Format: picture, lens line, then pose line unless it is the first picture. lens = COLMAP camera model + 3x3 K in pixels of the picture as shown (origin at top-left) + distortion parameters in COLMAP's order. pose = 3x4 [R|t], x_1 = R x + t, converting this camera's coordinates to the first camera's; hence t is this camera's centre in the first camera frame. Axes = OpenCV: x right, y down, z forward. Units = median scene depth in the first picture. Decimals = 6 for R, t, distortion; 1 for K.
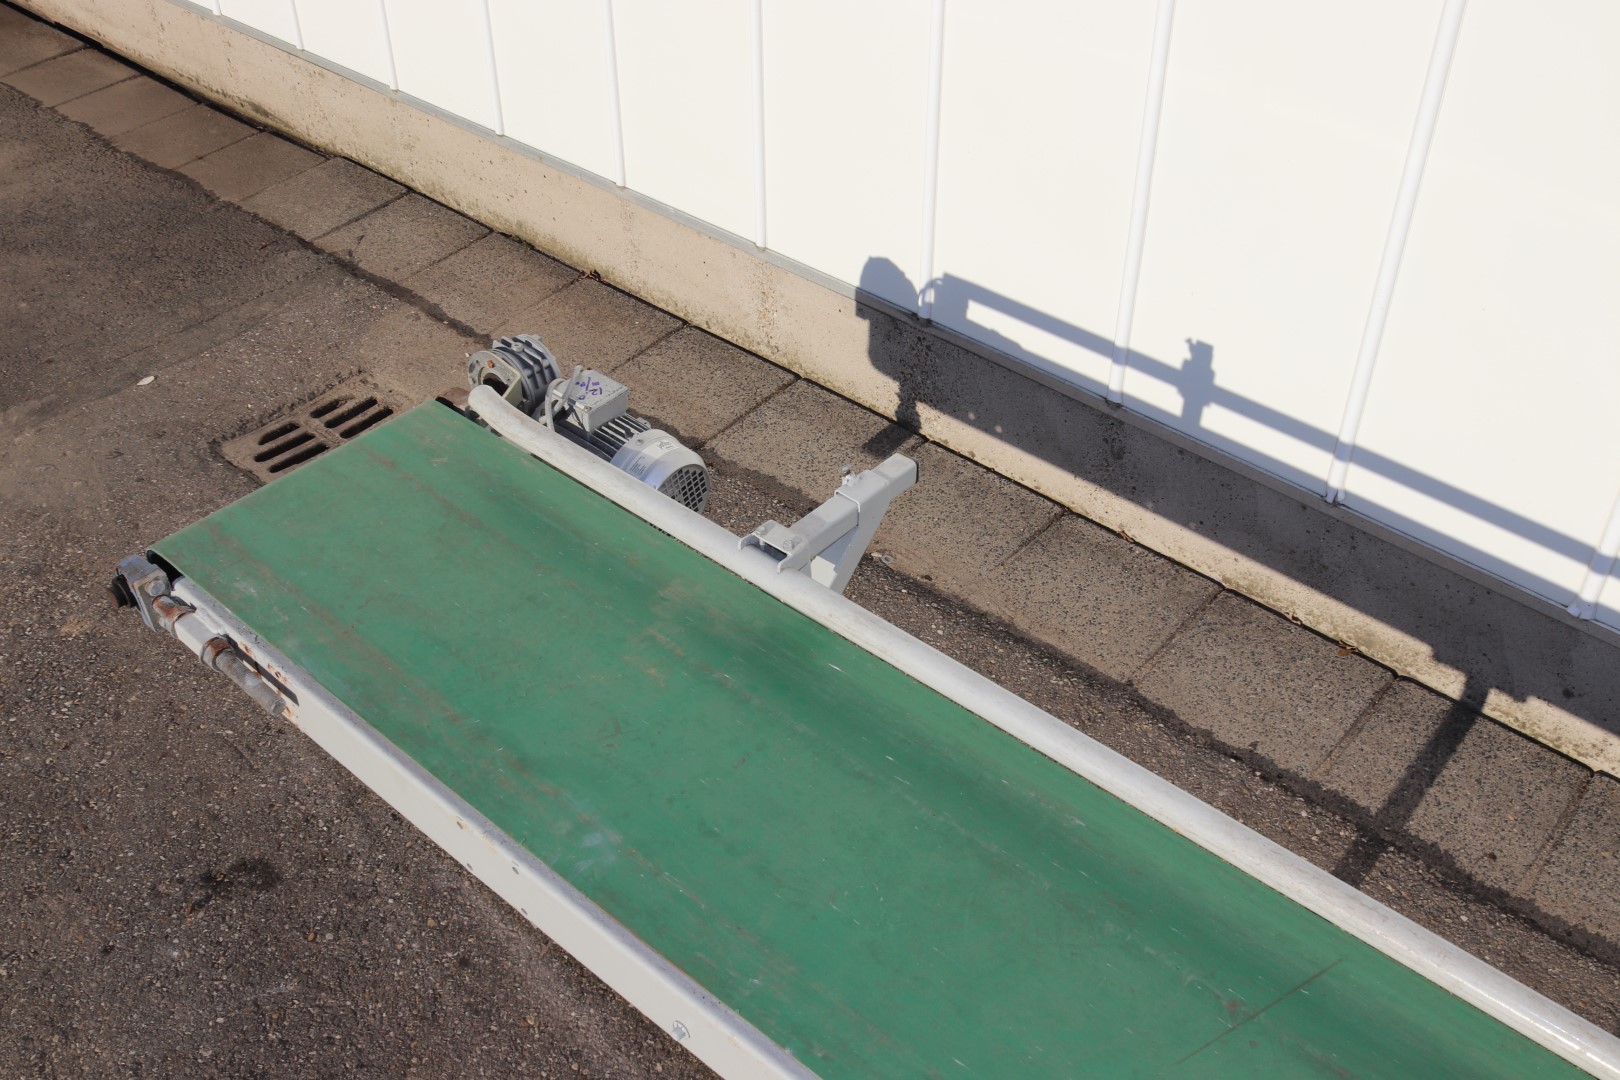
lens RADIAL K [[1532.5, 0, 817.4], [0, 1532.5, 542.2], [0, 0, 1]] dist [-0.092478, 0.000000]
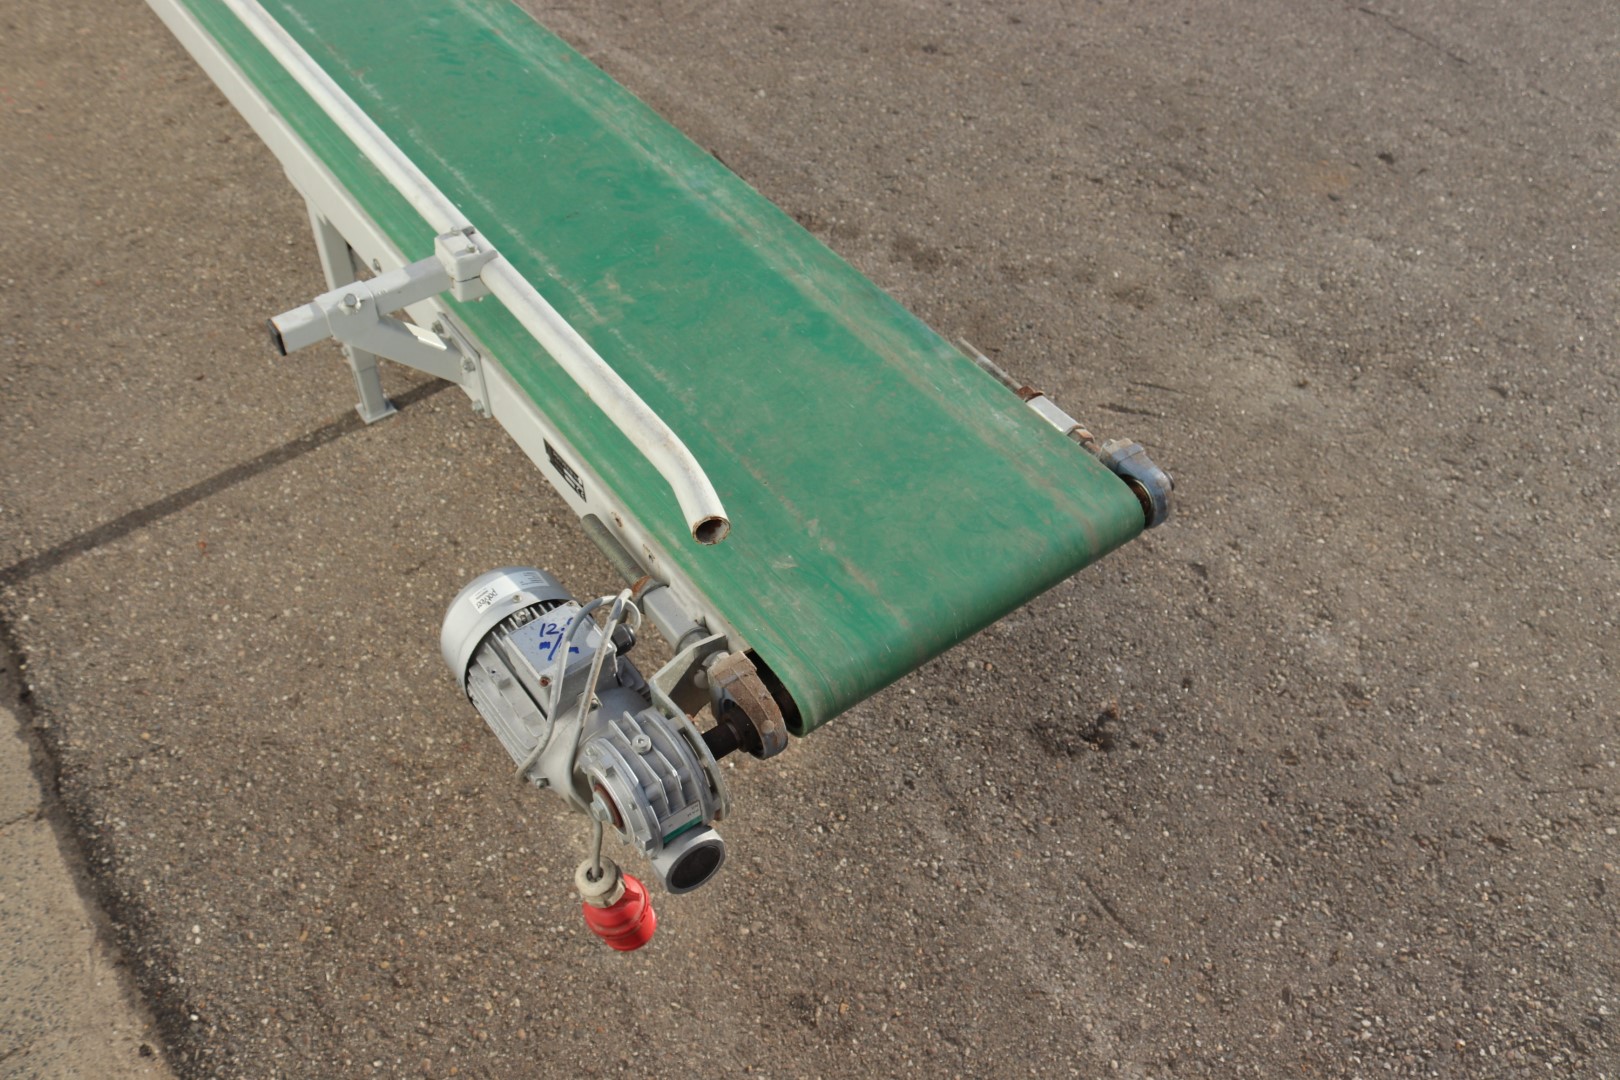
lens RADIAL K [[1442.5, 0, 815.9], [0, 1442.5, 538.9], [0, 0, 1]] dist [-0.117584, 0.001231]
pose [[-0.974619, -0.164102, 0.152280, -0.288440], [0.137058, 0.100460, 0.985456, -0.591763], [-0.177013, 0.981315, -0.075419, 0.817273]]
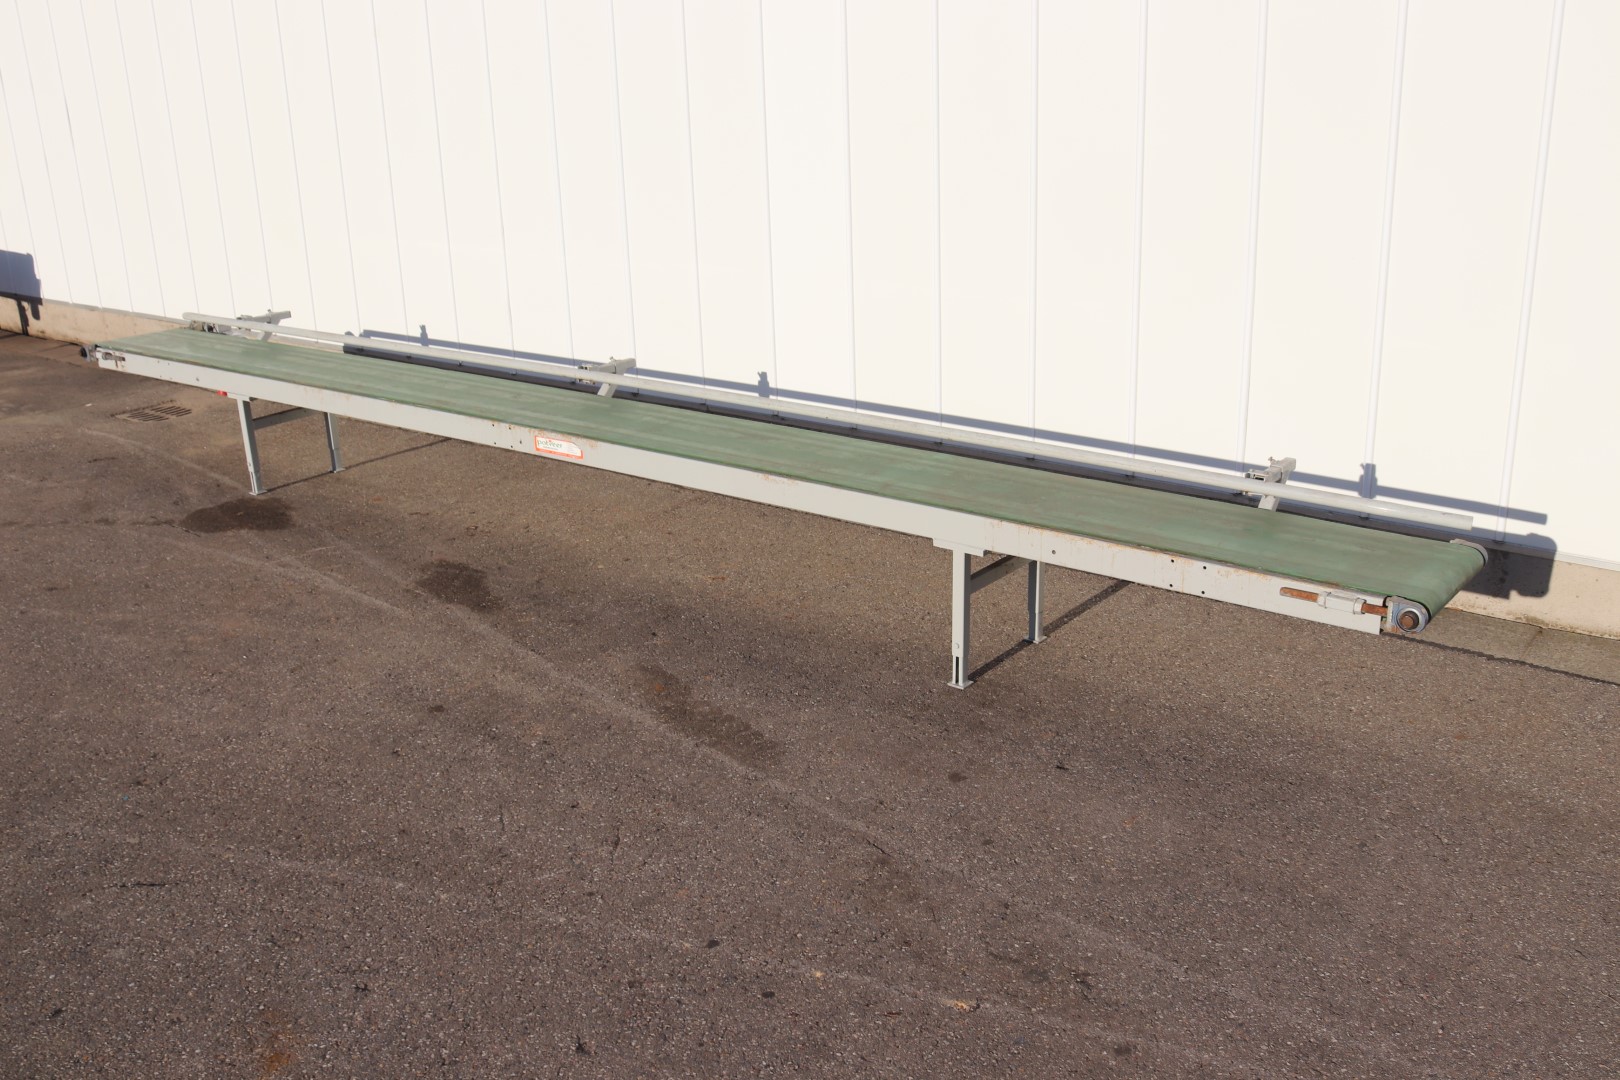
lens RADIAL K [[1532.5, 0, 804.4], [0, 1532.5, 543.4], [0, 0, 1]] dist [-0.092478, 0.000000]
pose [[0.998230, -0.046237, 0.037405, 0.861136], [0.056439, 0.934790, -0.350688, 1.387015], [-0.018751, 0.352178, 0.935745, -1.746688]]
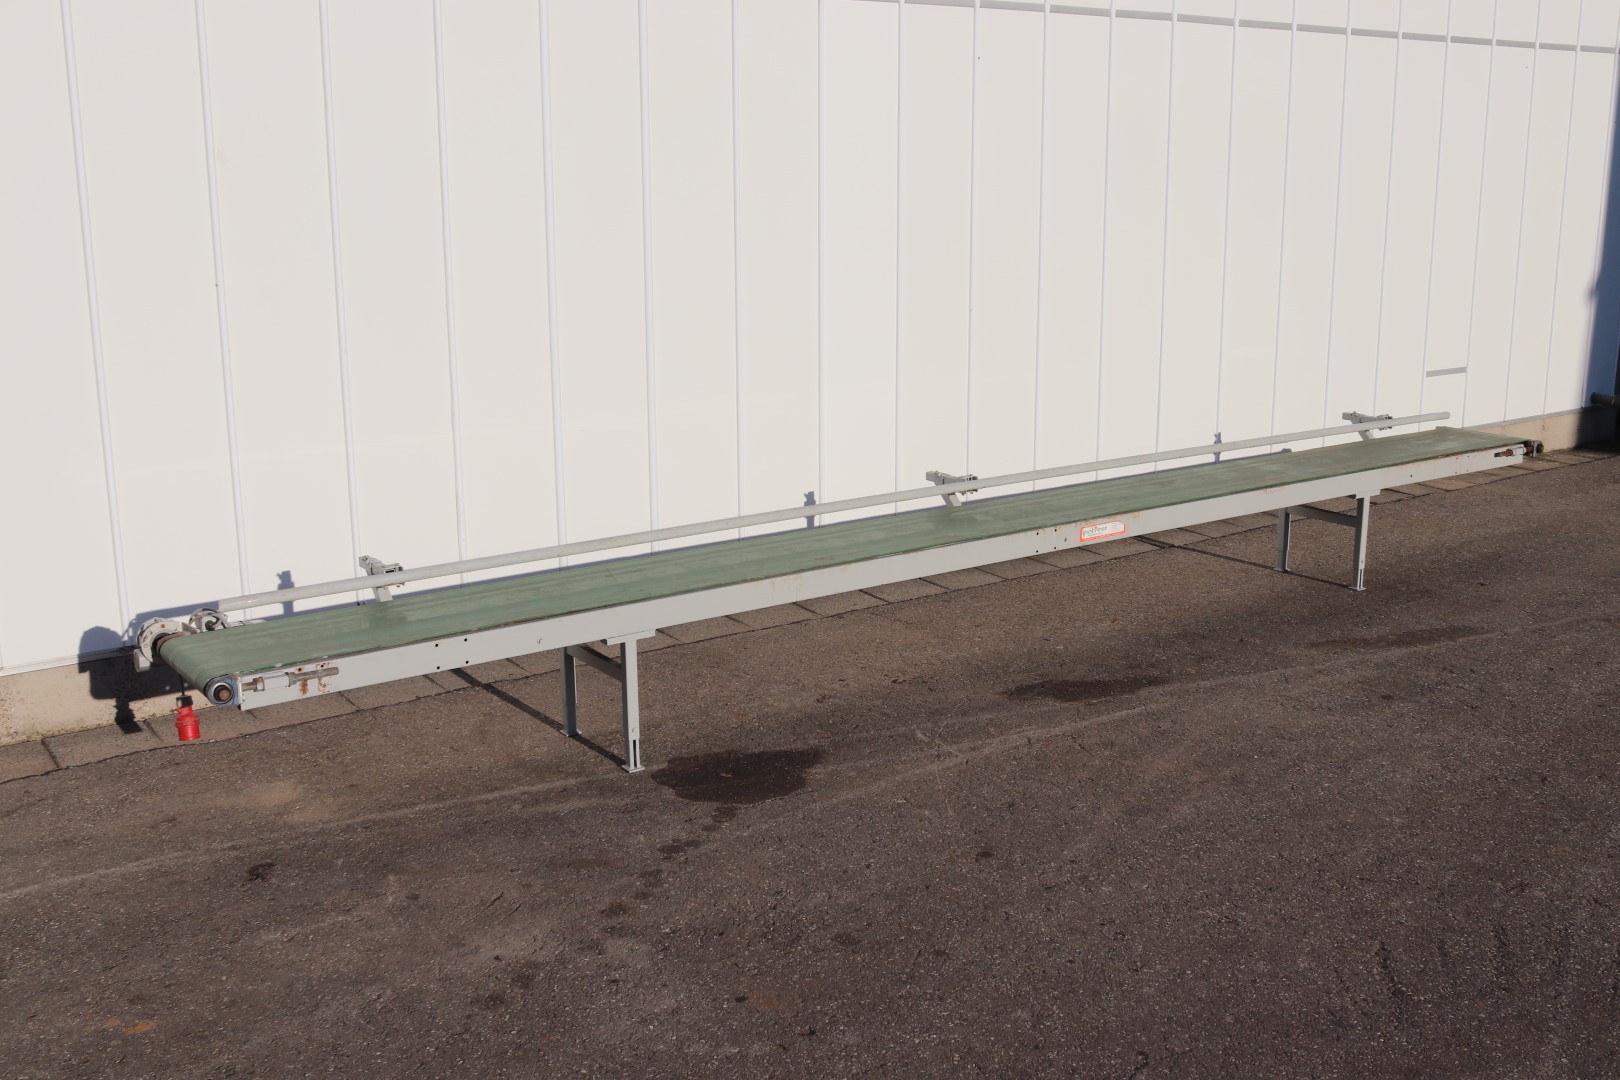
lens RADIAL K [[1669.9, 0, 812.2], [0, 1669.9, 534.9], [0, 0, 1]] dist [-0.085940, 0.000000]
pose [[0.235929, -0.222695, 0.945909, -1.743894], [0.620698, 0.783490, 0.029642, 0.219747], [-0.747711, 0.580130, 0.323074, -0.359314]]
